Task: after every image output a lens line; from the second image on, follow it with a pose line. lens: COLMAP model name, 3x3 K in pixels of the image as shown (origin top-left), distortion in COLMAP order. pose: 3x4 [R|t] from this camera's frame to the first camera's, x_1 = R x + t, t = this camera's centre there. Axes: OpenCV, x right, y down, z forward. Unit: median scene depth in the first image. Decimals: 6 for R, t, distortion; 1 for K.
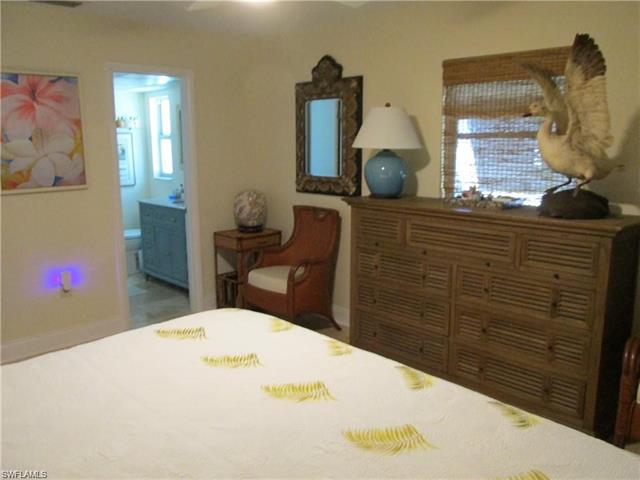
lens RADIAL K [[533.7, 0, 320.0], [0, 533.7, 240.0], [0, 0, 1]] dist [-0.017834, -0.010305]
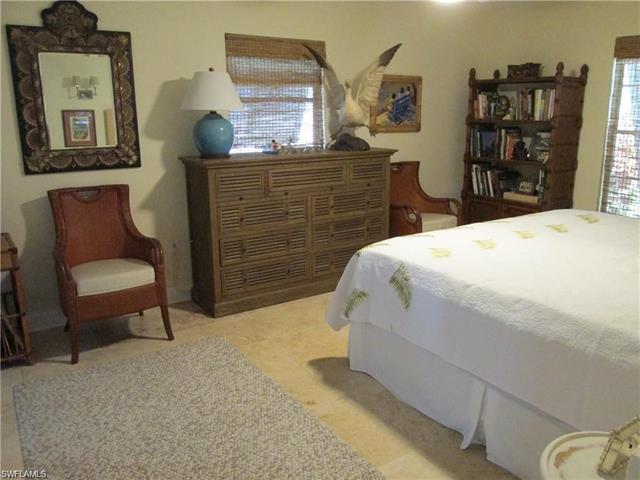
lens RADIAL K [[533.7, 0, 320.0], [0, 533.7, 240.0], [0, 0, 1]] dist [-0.017834, -0.010305]
pose [[0.184133, -0.226615, 0.956421, -0.902302], [0.192815, 0.962480, 0.190930, -0.084716], [-0.963804, 0.149256, 0.220919, 0.596636]]
